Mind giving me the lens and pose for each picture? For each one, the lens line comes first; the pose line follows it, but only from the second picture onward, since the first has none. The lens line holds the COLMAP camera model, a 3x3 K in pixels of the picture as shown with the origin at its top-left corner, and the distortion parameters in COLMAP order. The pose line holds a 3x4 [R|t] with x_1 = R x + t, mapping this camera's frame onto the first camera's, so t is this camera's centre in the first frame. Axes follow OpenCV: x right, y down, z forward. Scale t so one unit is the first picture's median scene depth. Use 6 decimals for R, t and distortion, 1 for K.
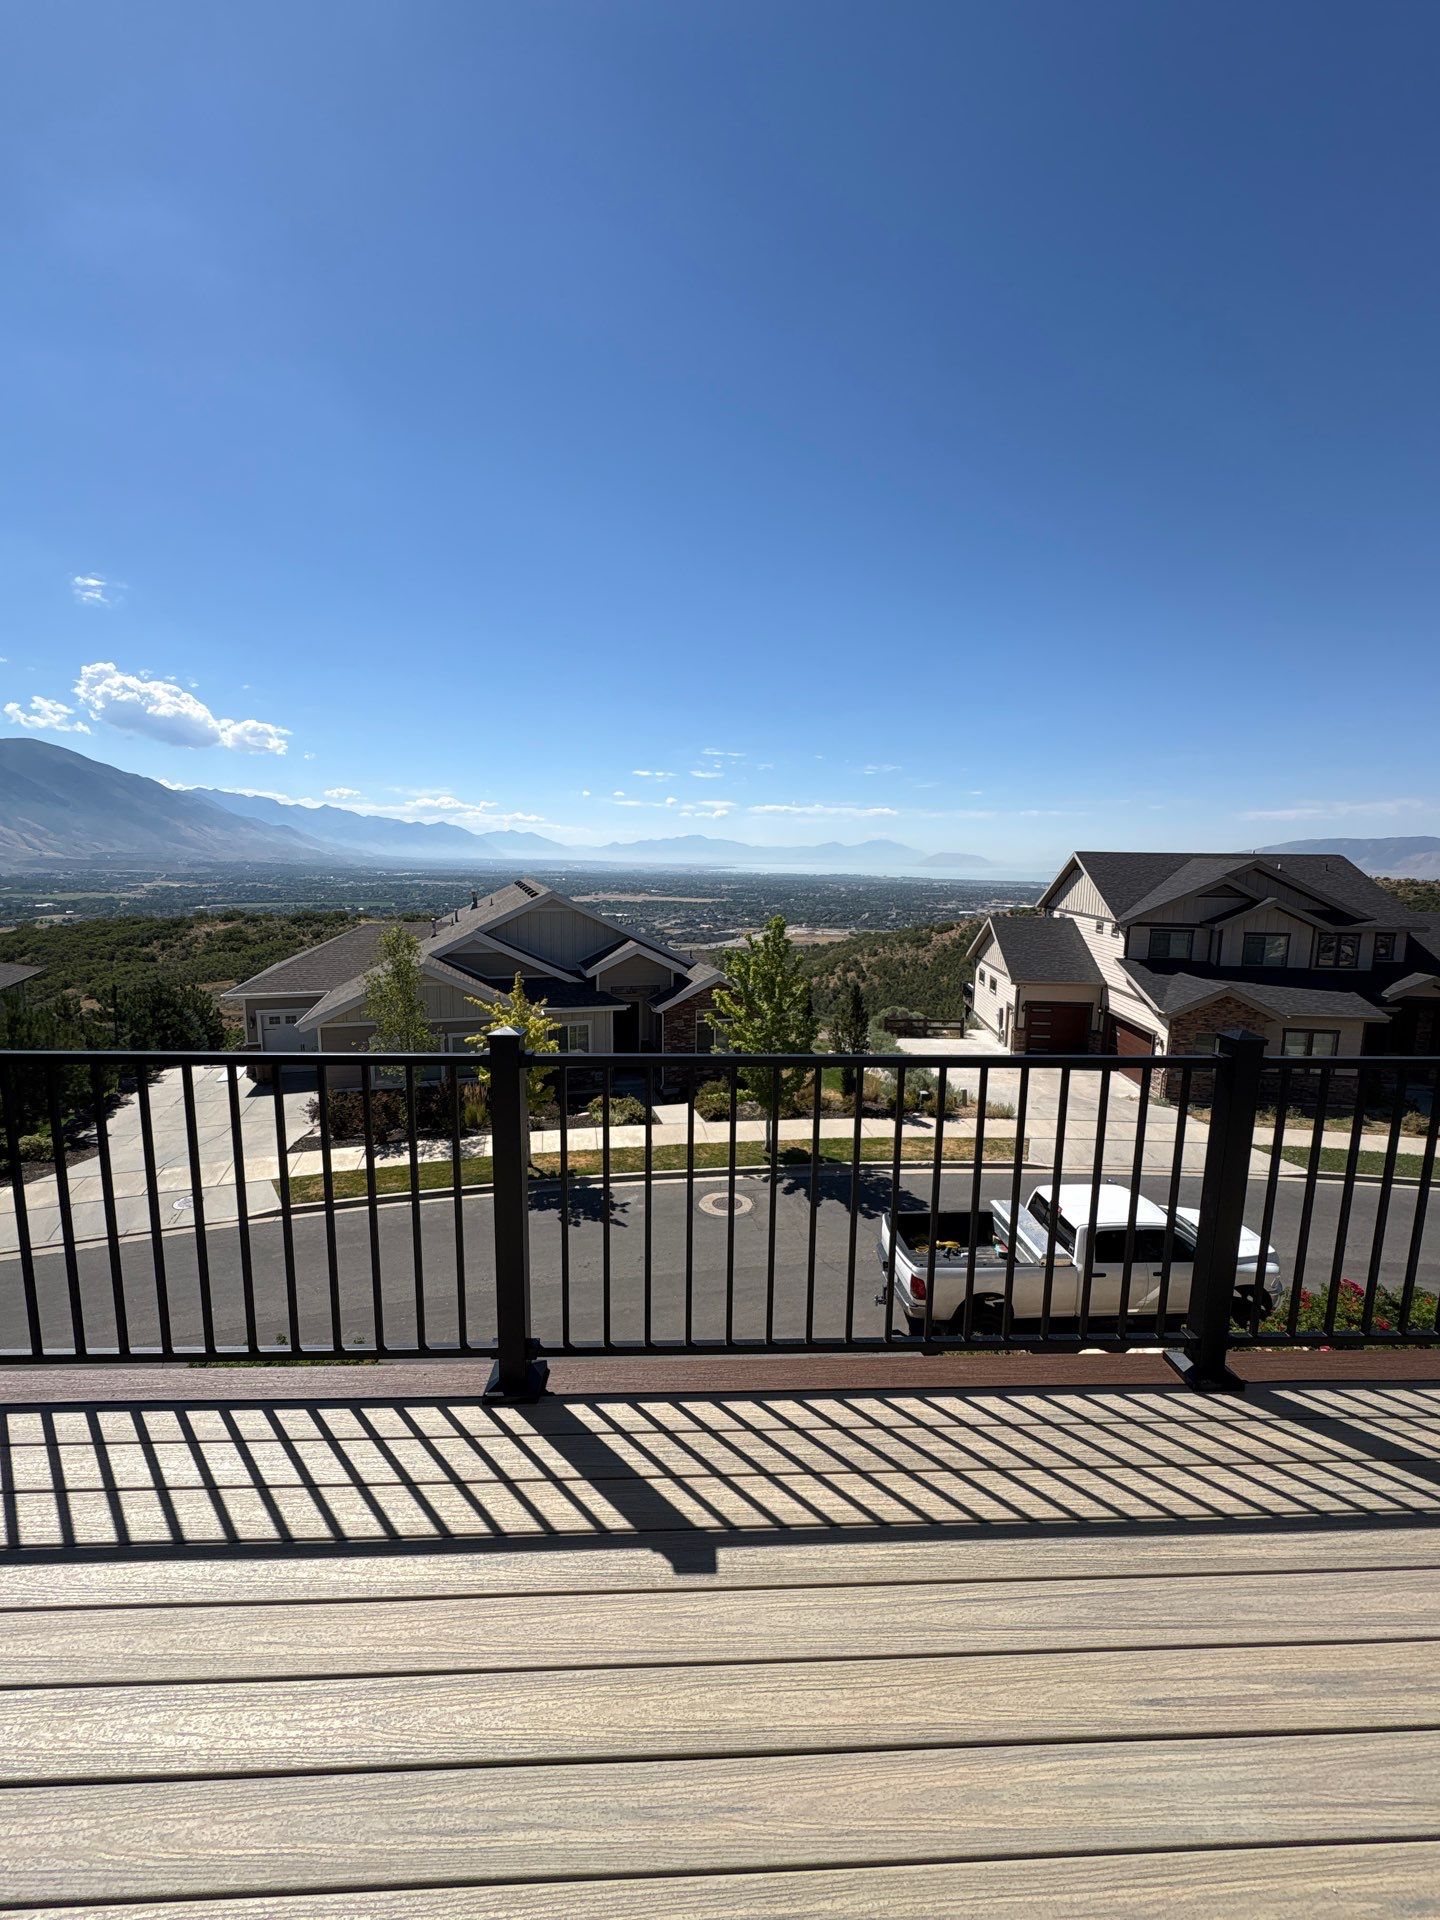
lens RADIAL K [[763.8, 0, 720.7], [0, 763.8, 957.6], [0, 0, 1]] dist [0.005257, -0.000334]
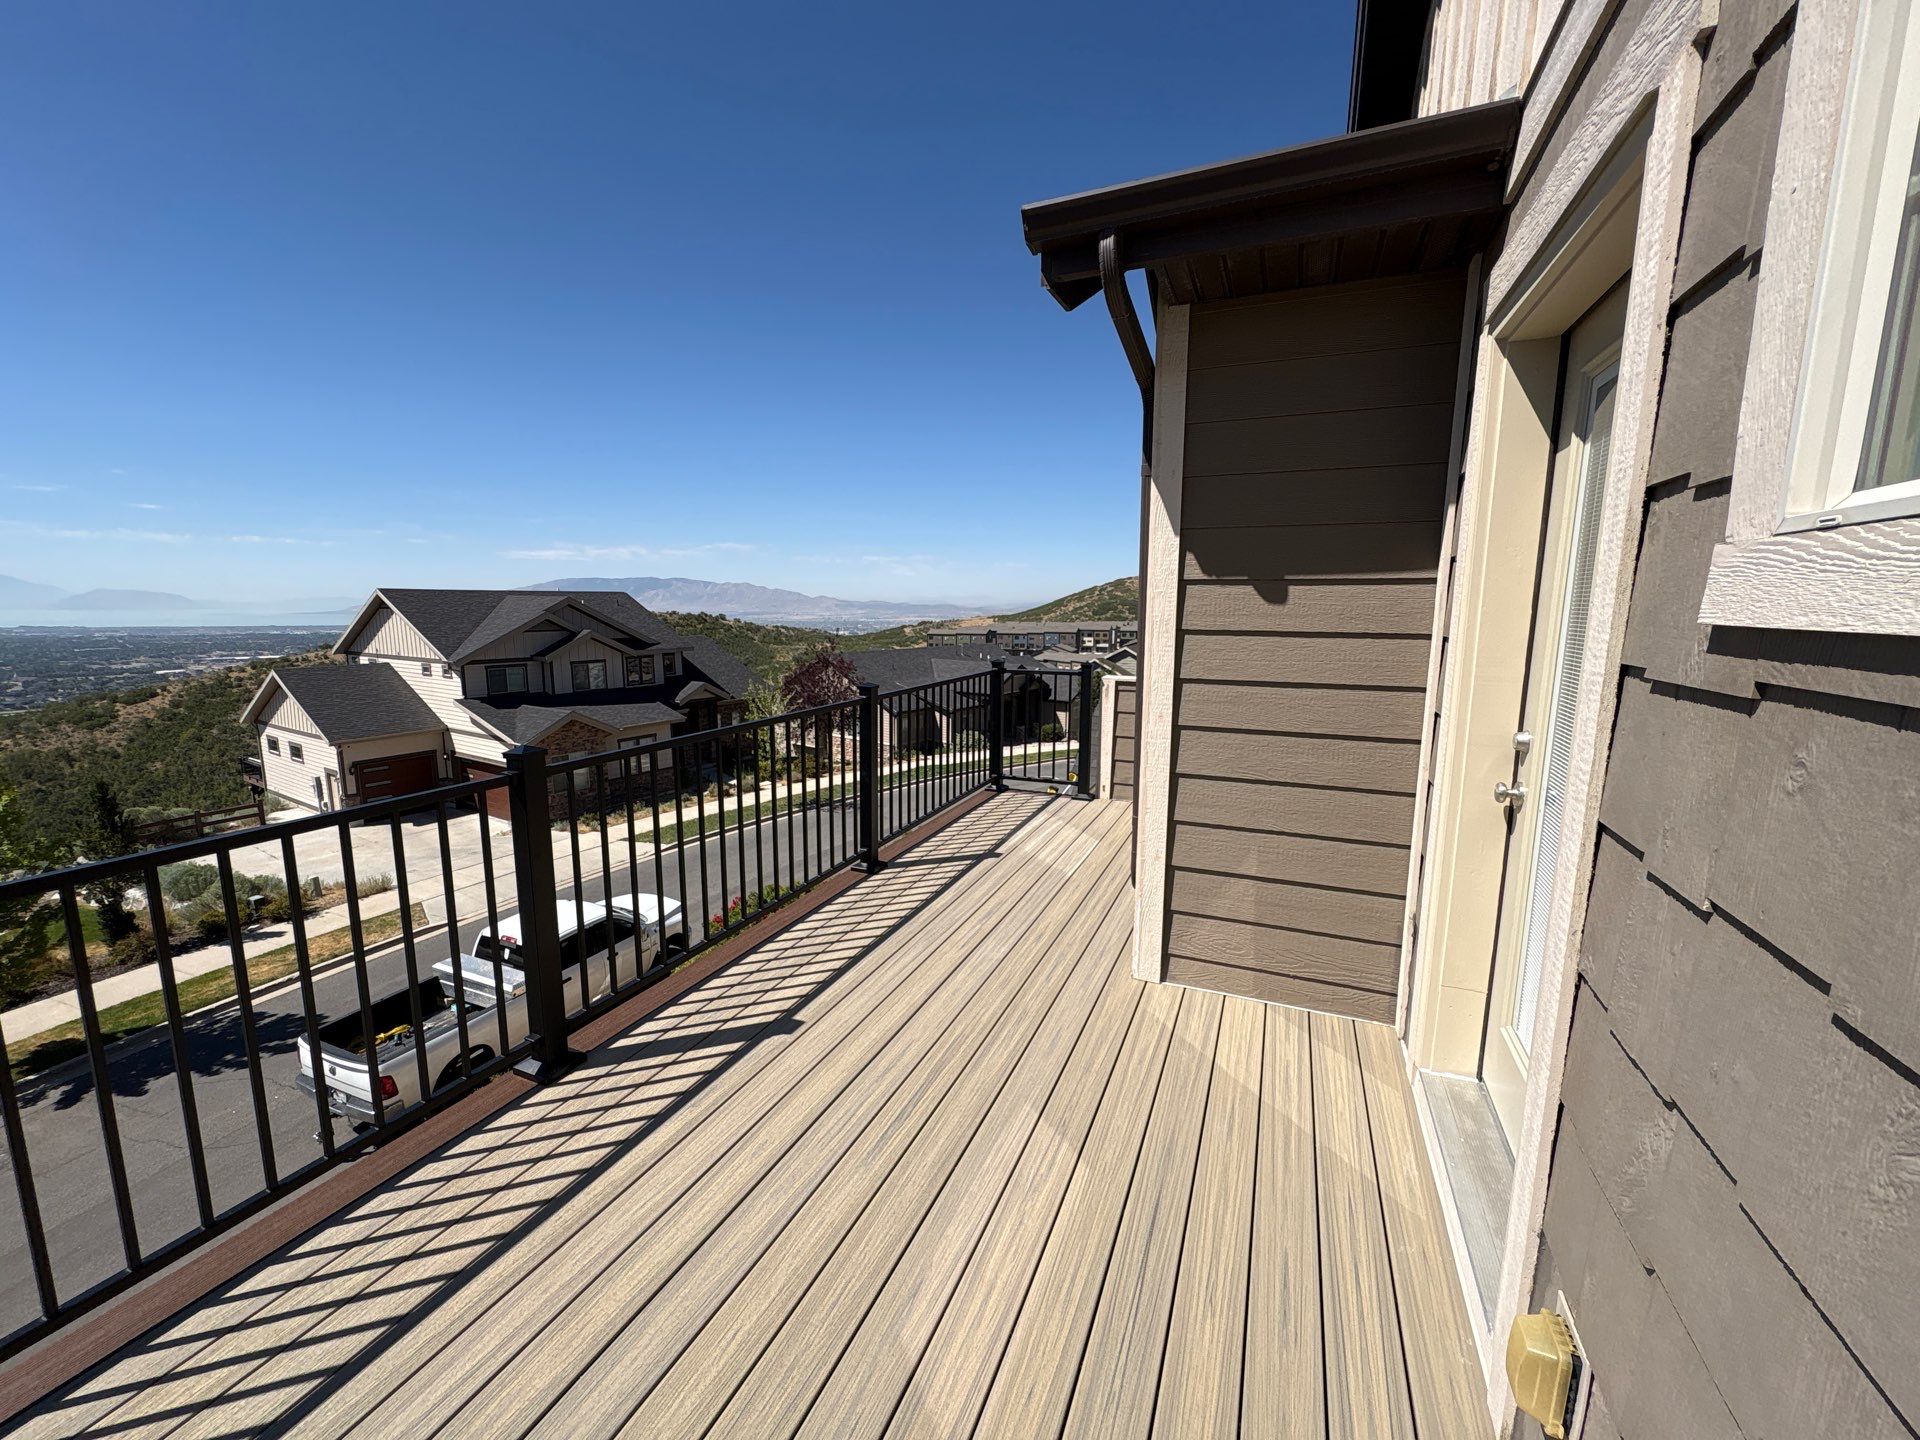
lens RADIAL K [[763.8, 0, 959.3], [0, 763.8, 718.4], [0, 0, 1]] dist [0.005257, -0.000334]
pose [[0.441838, -0.148573, 0.884706, -0.072327], [0.121749, 0.986997, 0.104947, 0.000661], [-0.888795, 0.061343, 0.454182, -0.005950]]
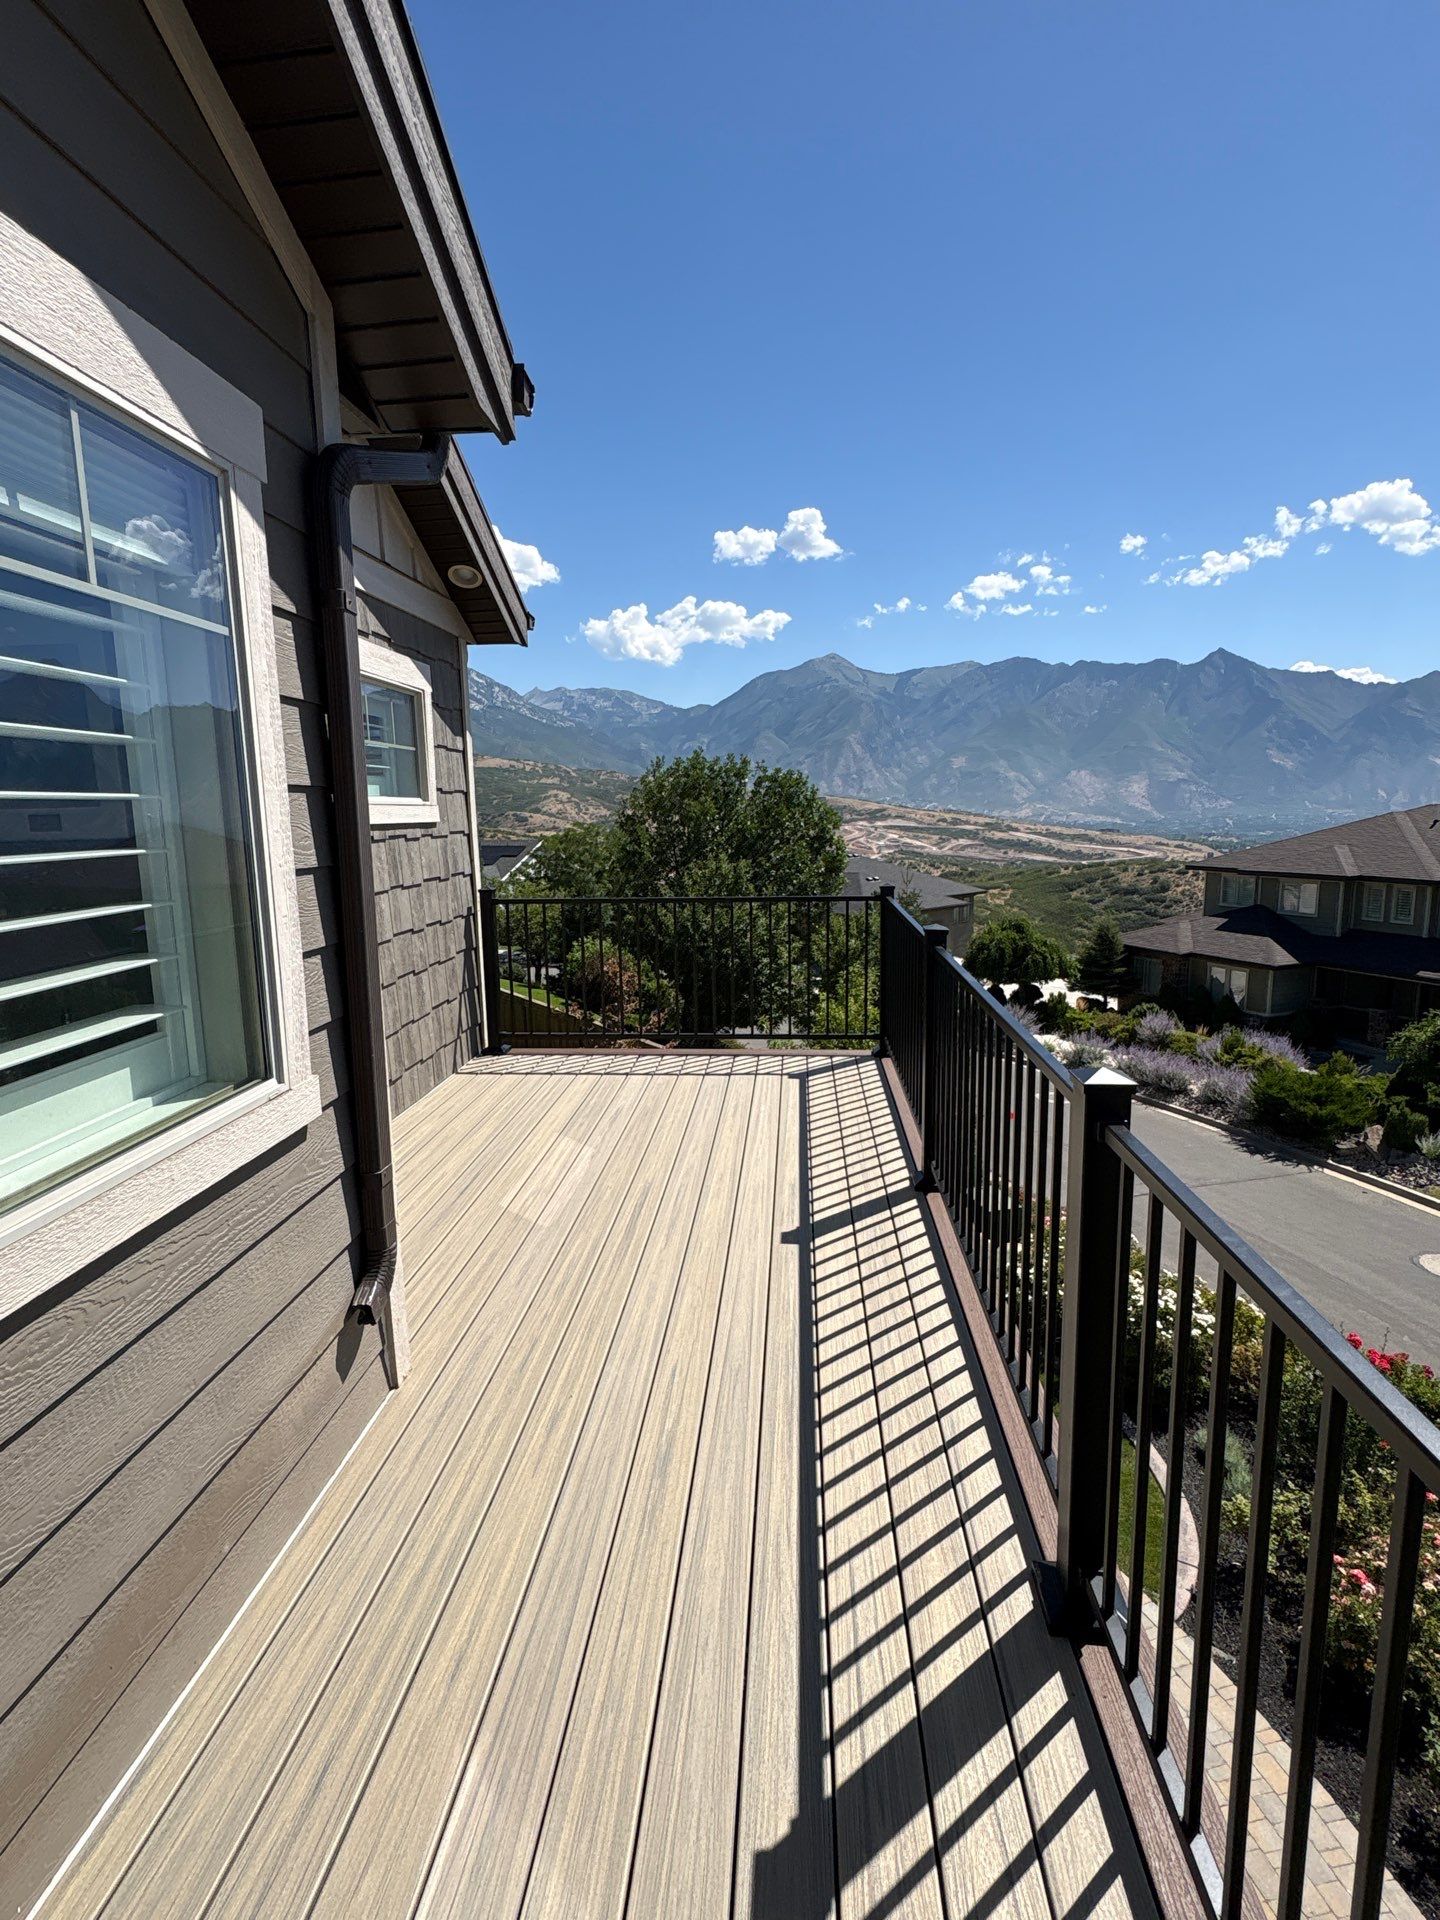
lens RADIAL K [[950.2, 0, 720.5], [0, 950.2, 957.1], [0, 0, 1]] dist [-0.001695, -0.000153]
pose [[-0.127469, 0.143900, -0.981348, 0.111615], [-0.123024, 0.979485, 0.159607, -0.006121], [0.984183, 0.141074, -0.107151, 0.058468]]
